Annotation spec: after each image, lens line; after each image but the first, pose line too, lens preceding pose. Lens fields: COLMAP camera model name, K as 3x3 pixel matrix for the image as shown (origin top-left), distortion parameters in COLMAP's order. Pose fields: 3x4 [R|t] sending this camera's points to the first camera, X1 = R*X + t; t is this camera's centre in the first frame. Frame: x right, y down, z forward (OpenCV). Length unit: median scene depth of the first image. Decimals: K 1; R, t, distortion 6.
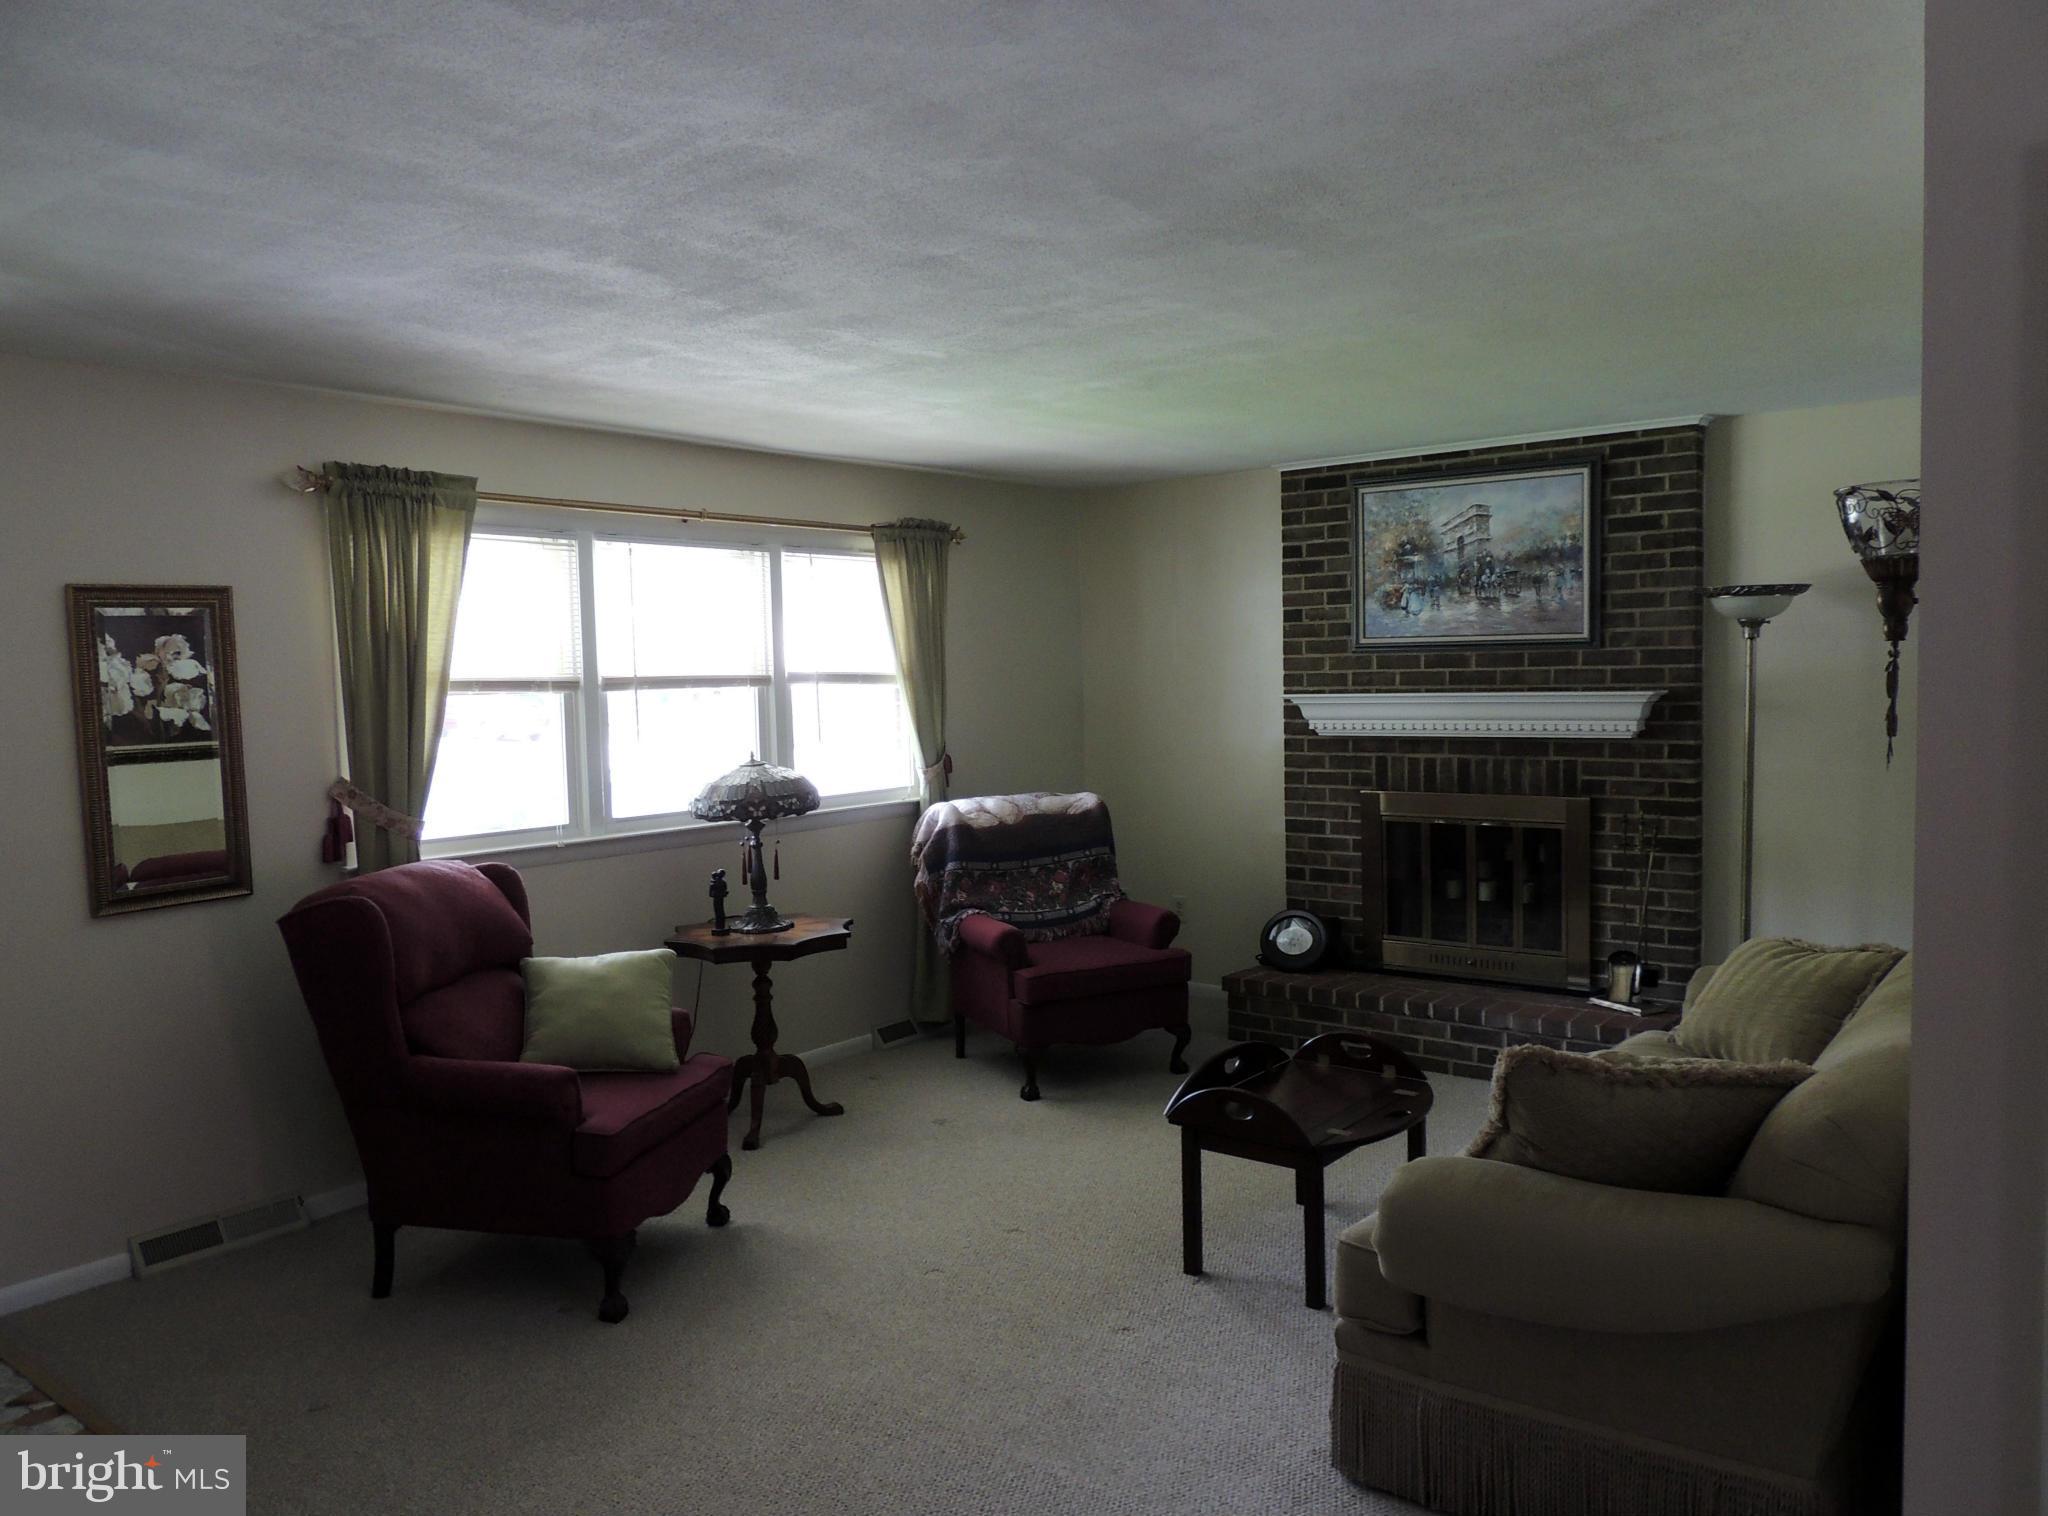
lens RADIAL K [[1571.0, 0, 1024.0], [0, 1571.0, 758.0], [0, 0, 1]] dist [0.001613, -0.001181]
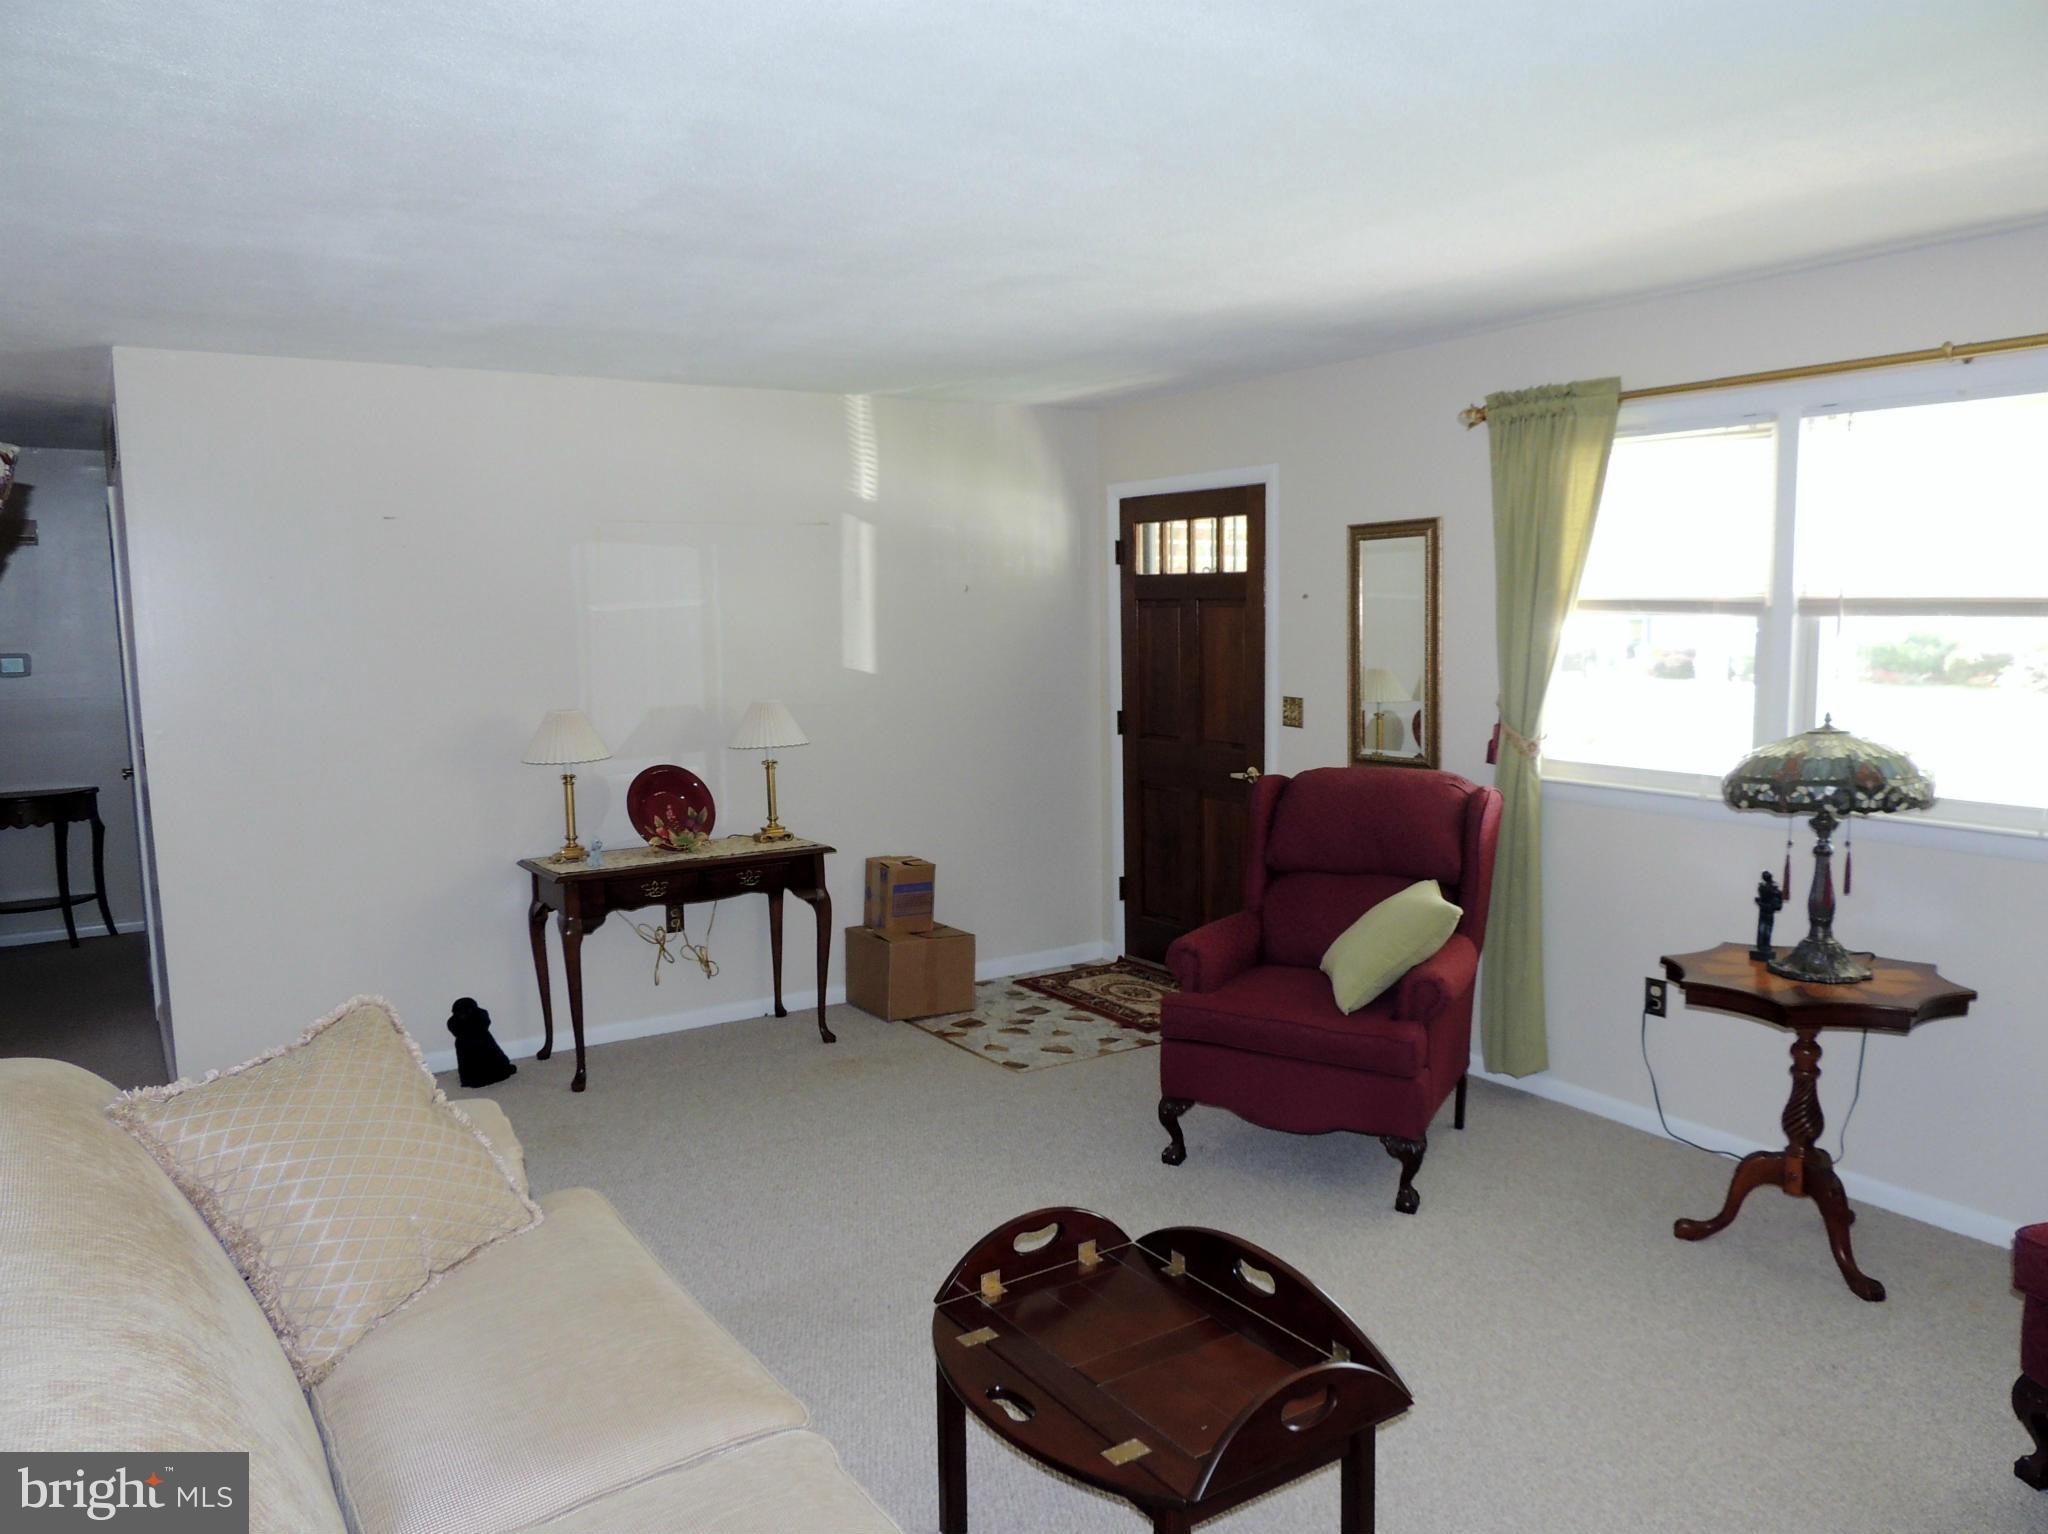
lens RADIAL K [[1465.8, 0, 1024.0], [0, 1465.8, 767.0], [0, 0, 1]] dist [-0.020147, 0.000129]
pose [[-0.288079, 0.128848, -0.948899, 0.536890], [-0.028910, 0.989285, 0.143108, -0.061596], [0.957170, 0.068659, -0.281267, 0.858138]]
